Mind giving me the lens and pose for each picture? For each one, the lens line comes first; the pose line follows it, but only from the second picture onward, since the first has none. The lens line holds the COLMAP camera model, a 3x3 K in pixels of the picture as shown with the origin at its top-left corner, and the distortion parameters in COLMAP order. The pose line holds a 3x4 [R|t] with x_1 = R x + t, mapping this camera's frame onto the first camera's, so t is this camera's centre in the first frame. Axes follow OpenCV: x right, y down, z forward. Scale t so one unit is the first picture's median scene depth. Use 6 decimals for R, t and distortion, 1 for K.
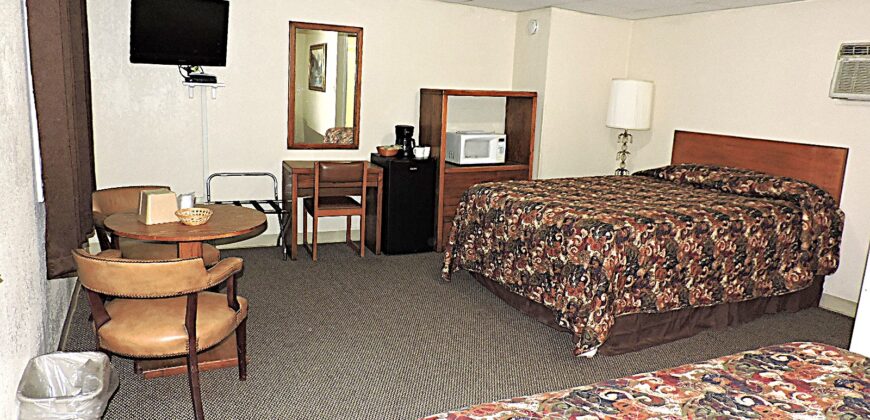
lens RADIAL K [[624.7, 0, 431.8], [0, 624.7, 207.6], [0, 0, 1]] dist [-0.025937, 0.009888]
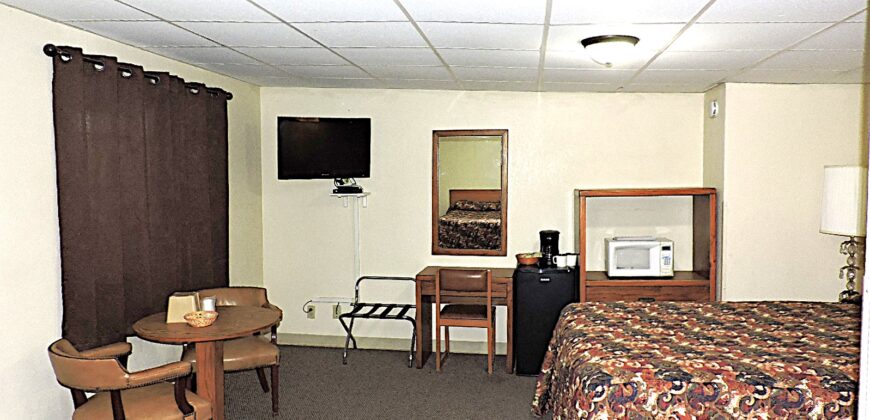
lens RADIAL K [[619.2, 0, 435.0], [0, 619.2, 210.0], [0, 0, 1]] dist [-0.014130, 0.003677]
pose [[0.829612, -0.019845, -0.557987, 0.357342], [-0.063444, 0.989545, -0.129521, -0.038960], [0.554724, 0.142853, 0.819680, 0.189433]]
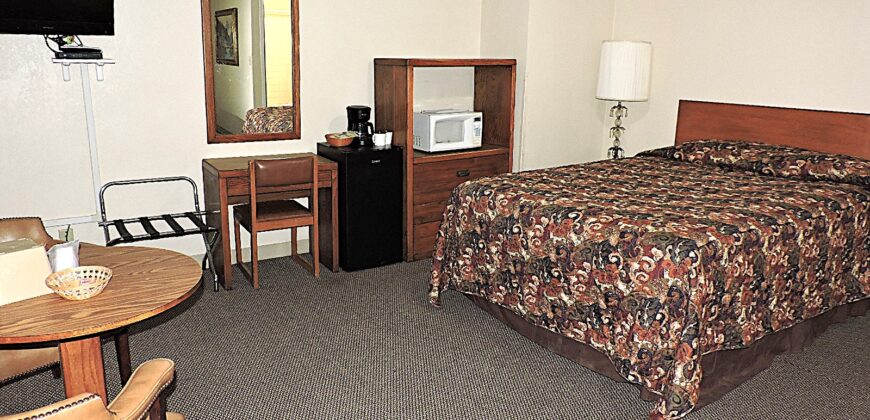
lens RADIAL K [[624.7, 0, 431.8], [0, 624.7, 207.6], [0, 0, 1]] dist [-0.025937, 0.009888]
pose [[0.988633, -0.060239, 0.137756, -0.076357], [0.053541, 0.997220, 0.051823, -0.044136], [-0.140495, -0.043859, 0.989110, 0.223450]]
